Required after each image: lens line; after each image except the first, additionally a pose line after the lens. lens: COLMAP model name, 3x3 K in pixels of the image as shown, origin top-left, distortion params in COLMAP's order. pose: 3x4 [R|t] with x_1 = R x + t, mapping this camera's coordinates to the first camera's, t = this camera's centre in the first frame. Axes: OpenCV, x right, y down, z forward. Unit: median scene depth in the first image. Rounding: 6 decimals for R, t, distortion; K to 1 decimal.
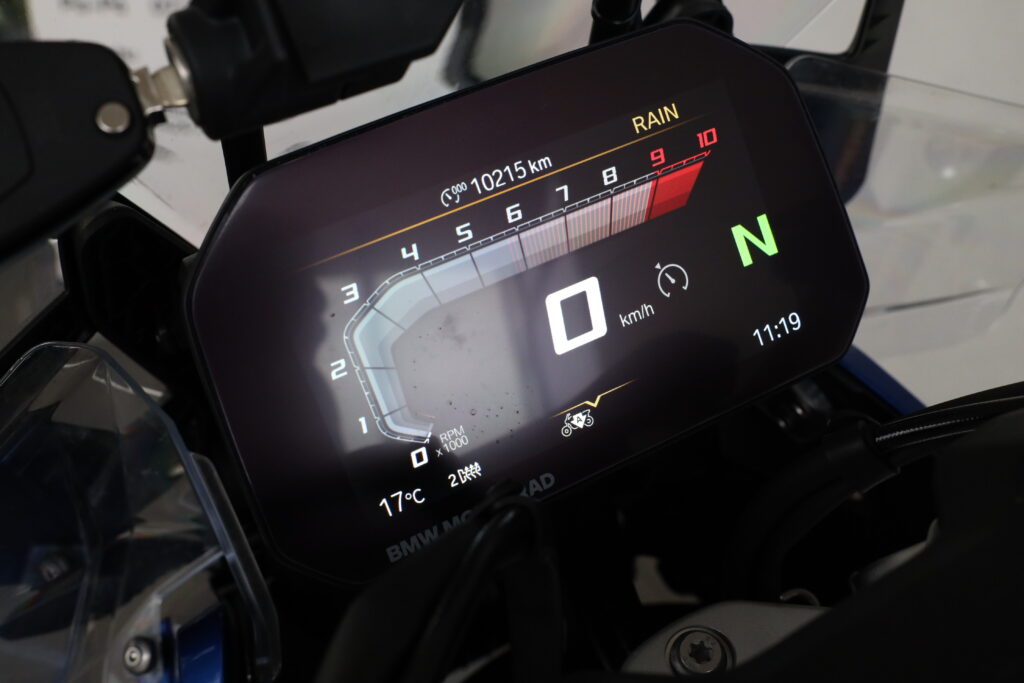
lens RADIAL K [[1134.8, 0, 510.7], [0, 1134.8, 345.3], [0, 0, 1]] dist [0.091125, 0.000000]
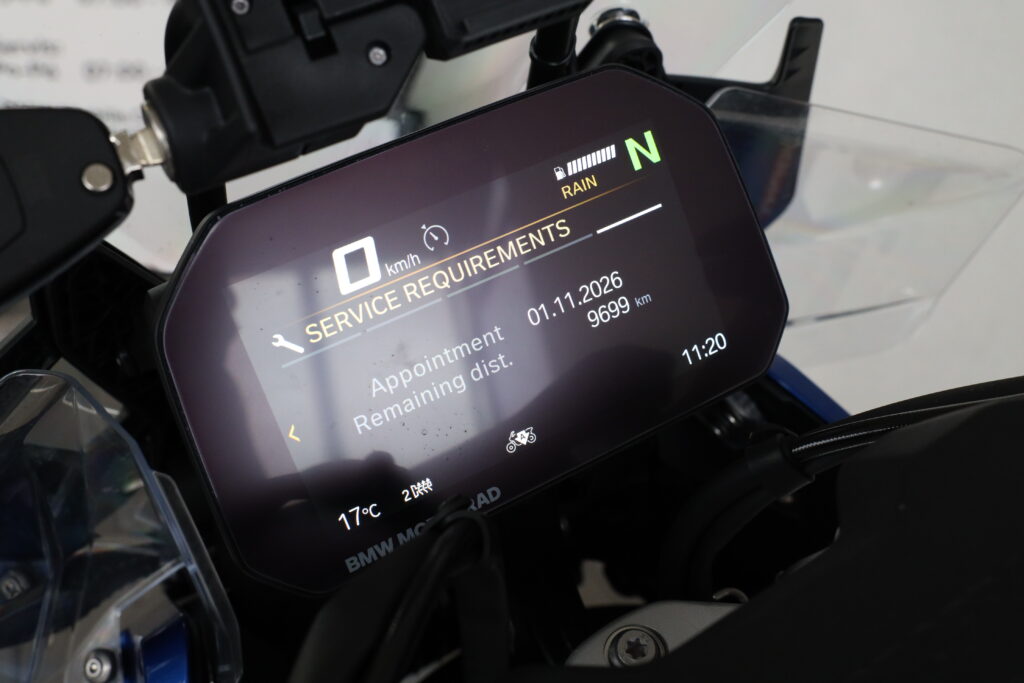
lens RADIAL K [[1182.3, 0, 501.3], [0, 1182.3, 347.0], [0, 0, 1]] dist [0.074287, 0.000000]
pose [[0.999243, -0.013013, 0.036661, 0.000046], [0.012849, 0.999906, 0.004701, -0.022650], [-0.036719, -0.004226, 0.999317, -0.109688]]
